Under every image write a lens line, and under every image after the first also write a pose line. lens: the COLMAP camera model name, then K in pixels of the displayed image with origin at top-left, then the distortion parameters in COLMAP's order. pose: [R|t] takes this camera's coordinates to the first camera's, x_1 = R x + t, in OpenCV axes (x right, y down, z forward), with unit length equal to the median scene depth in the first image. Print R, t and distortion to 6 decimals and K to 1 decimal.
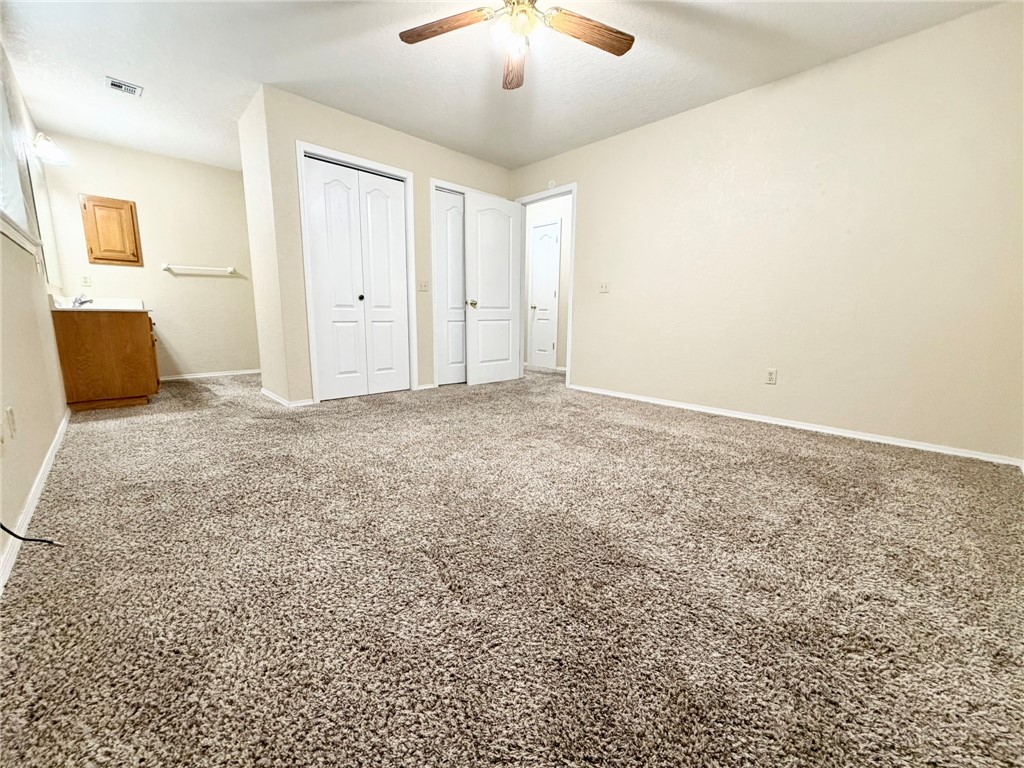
lens RADIAL K [[408.5, 0, 512.1], [0, 408.5, 385.8], [0, 0, 1]] dist [-0.001168, 0.000492]
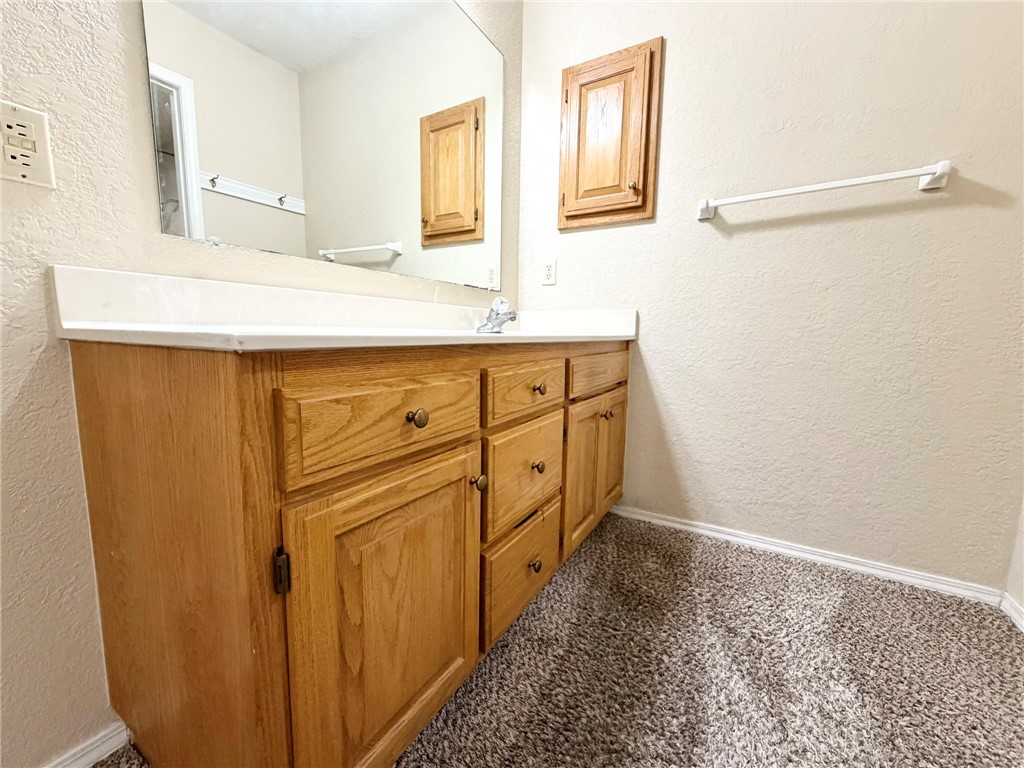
lens RADIAL K [[408.5, 0, 510.1], [0, 408.5, 388.0], [0, 0, 1]] dist [-0.001168, 0.000492]
pose [[0.258932, 0.116817, -0.958805, -0.582086], [-0.175569, 0.981816, 0.072207, -0.151480], [0.949805, 0.149639, 0.274733, 0.818184]]
